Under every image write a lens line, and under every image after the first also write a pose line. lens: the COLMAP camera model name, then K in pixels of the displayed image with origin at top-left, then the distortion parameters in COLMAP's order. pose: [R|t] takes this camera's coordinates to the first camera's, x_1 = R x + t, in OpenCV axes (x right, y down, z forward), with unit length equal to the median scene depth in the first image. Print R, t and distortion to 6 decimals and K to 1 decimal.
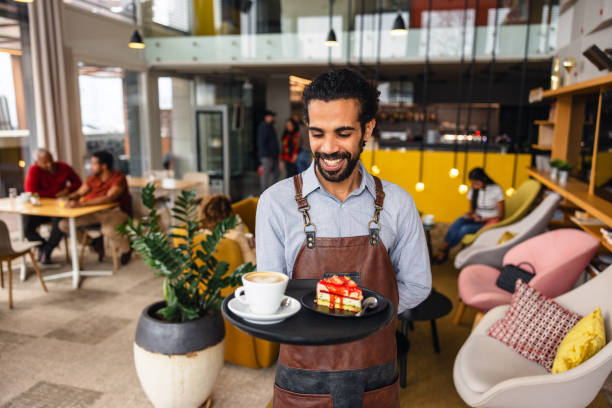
lens RADIAL K [[483.0, 0, 307.1], [0, 483.0, 199.4], [0, 0, 1]] dist [0.015094, -0.001796]
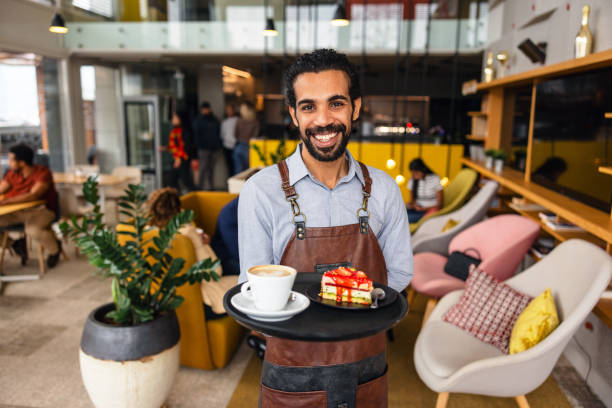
lens RADIAL K [[489.4, 0, 304.1], [0, 489.4, 195.6], [0, 0, 1]] dist [0.007603, 0.004177]
pose [[0.990266, -0.021340, 0.137545, -0.043147], [0.020792, 0.999769, 0.005420, 0.004892], [-0.137629, -0.002507, 0.990481, 0.018541]]
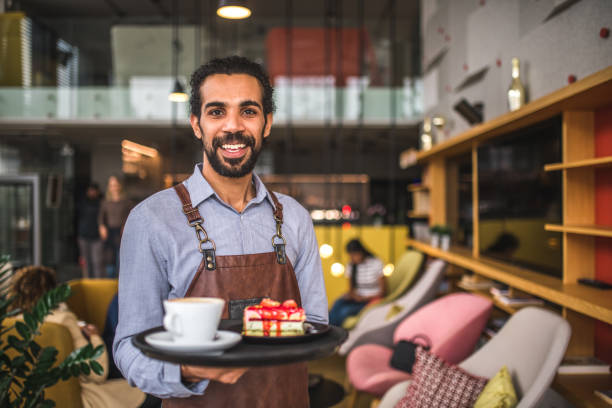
lens RADIAL K [[590.0, 0, 309.6], [0, 590.0, 203.3], [0, 0, 1]] dist [-0.033615, 0.036283]
pose [[0.960393, -0.011418, 0.278414, -0.028841], [0.057546, 0.985748, -0.158078, 0.054144], [-0.272641, 0.167838, 0.947363, 0.017388]]
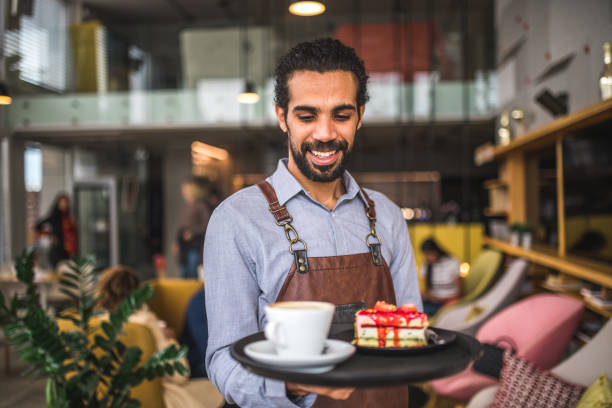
lens RADIAL K [[590.0, 0, 309.6], [0, 590.0, 203.3], [0, 0, 1]] dist [-0.033615, 0.036283]
pose [[0.985263, -0.025049, 0.169205, -0.040216], [0.053265, 0.984964, -0.164342, 0.052102], [-0.162544, 0.170932, 0.971783, 0.040957]]
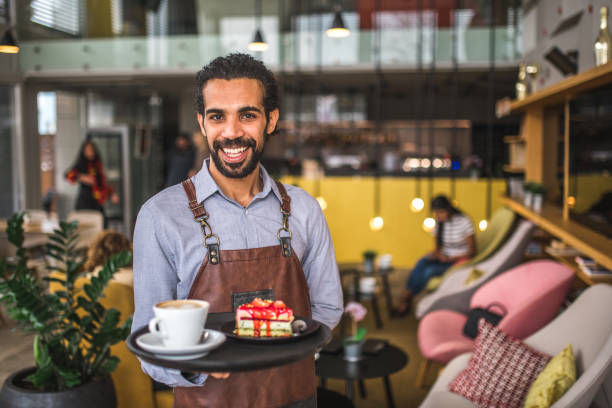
lens RADIAL K [[630.1, 0, 308.3], [0, 630.1, 188.0], [0, 0, 1]] dist [-0.025479, 0.011363]
pose [[0.993927, -0.020879, 0.108044, 0.025118], [0.031446, 0.994783, -0.097042, 0.029625], [-0.105455, 0.099850, 0.989398, -0.041355]]
